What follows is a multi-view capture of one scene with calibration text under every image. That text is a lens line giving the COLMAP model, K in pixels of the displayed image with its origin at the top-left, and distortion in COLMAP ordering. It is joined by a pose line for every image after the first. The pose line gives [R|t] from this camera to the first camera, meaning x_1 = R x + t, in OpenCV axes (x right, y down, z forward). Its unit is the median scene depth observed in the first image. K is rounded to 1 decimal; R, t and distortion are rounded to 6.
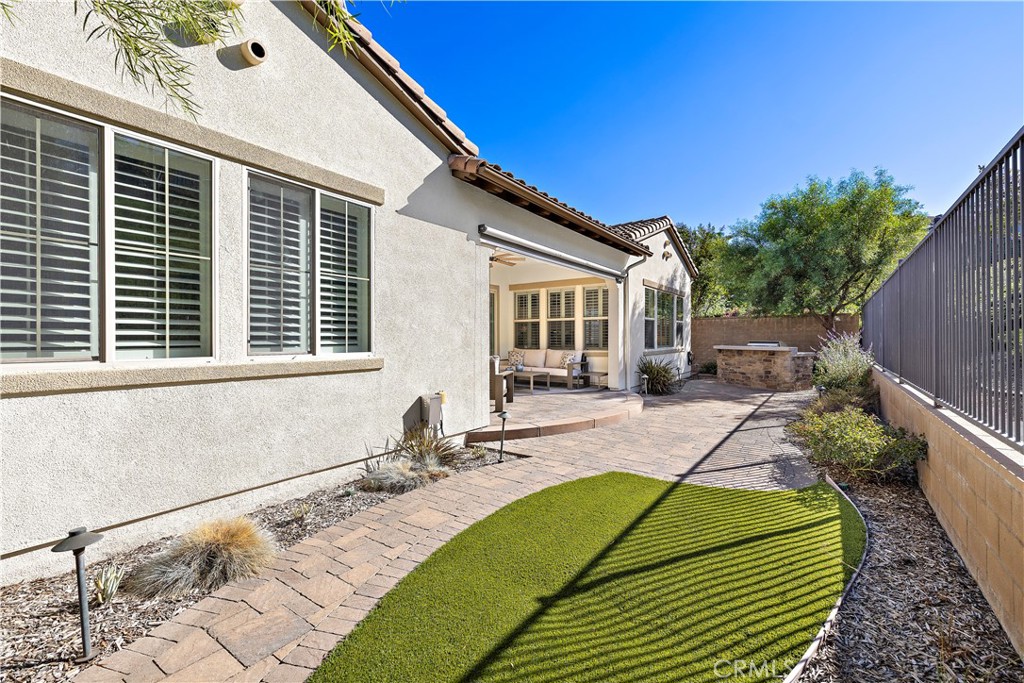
lens RADIAL K [[431.3, 0, 515.3], [0, 431.3, 333.9], [0, 0, 1]] dist [-0.000105, -0.000159]
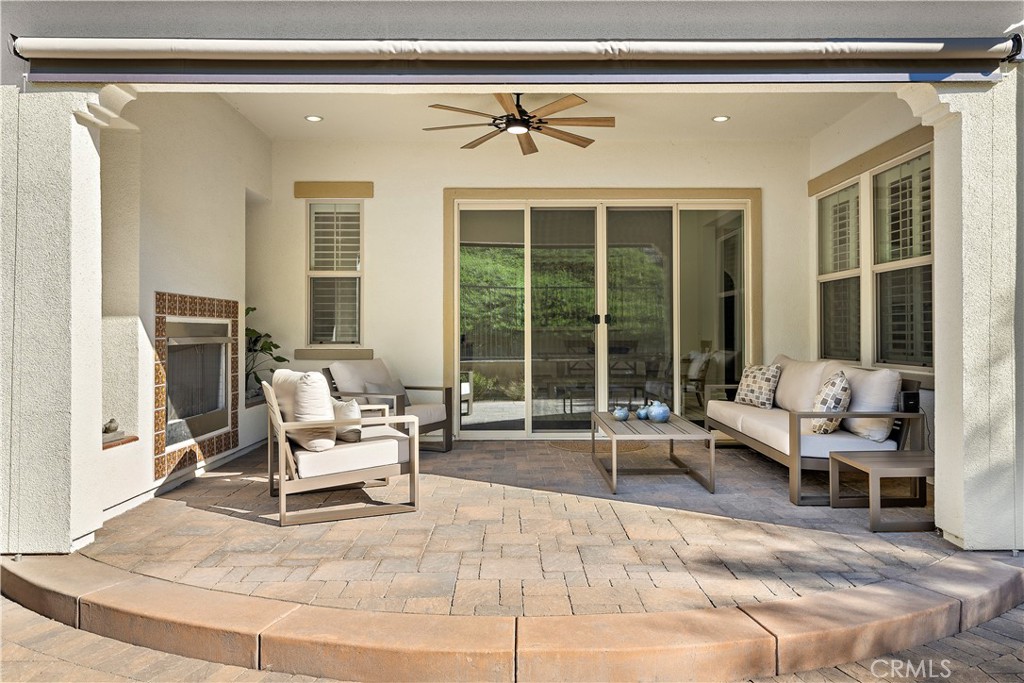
lens RADIAL K [[701.7, 0, 512.4], [0, 701.7, 313.8], [0, 0, 1]] dist [-0.003647, -0.001900]
pose [[0.574632, -0.018234, -0.818209, 0.339710], [0.005892, 0.999818, -0.018143, 0.008319], [0.818391, 0.005605, 0.574635, 0.480716]]
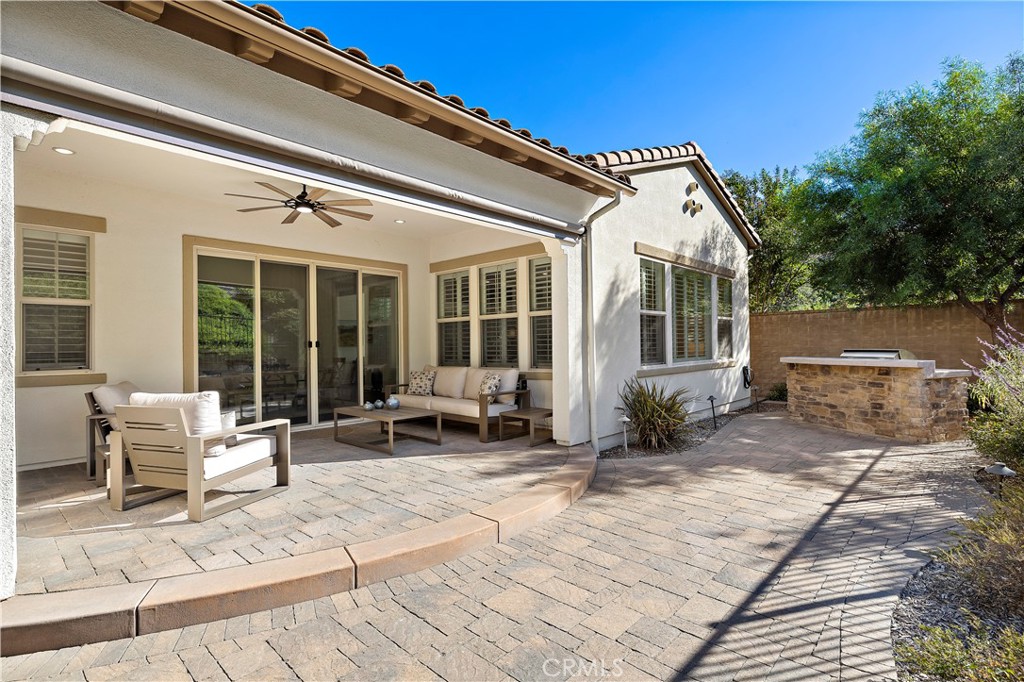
lens RADIAL K [[497.9, 0, 516.6], [0, 497.9, 333.2], [0, 0, 1]] dist [-0.003154, 0.000026]
pose [[0.992376, -0.013854, -0.122463, 0.208072], [0.011724, 0.999767, -0.018098, 0.002530], [0.122685, 0.016524, 0.992308, 0.313388]]
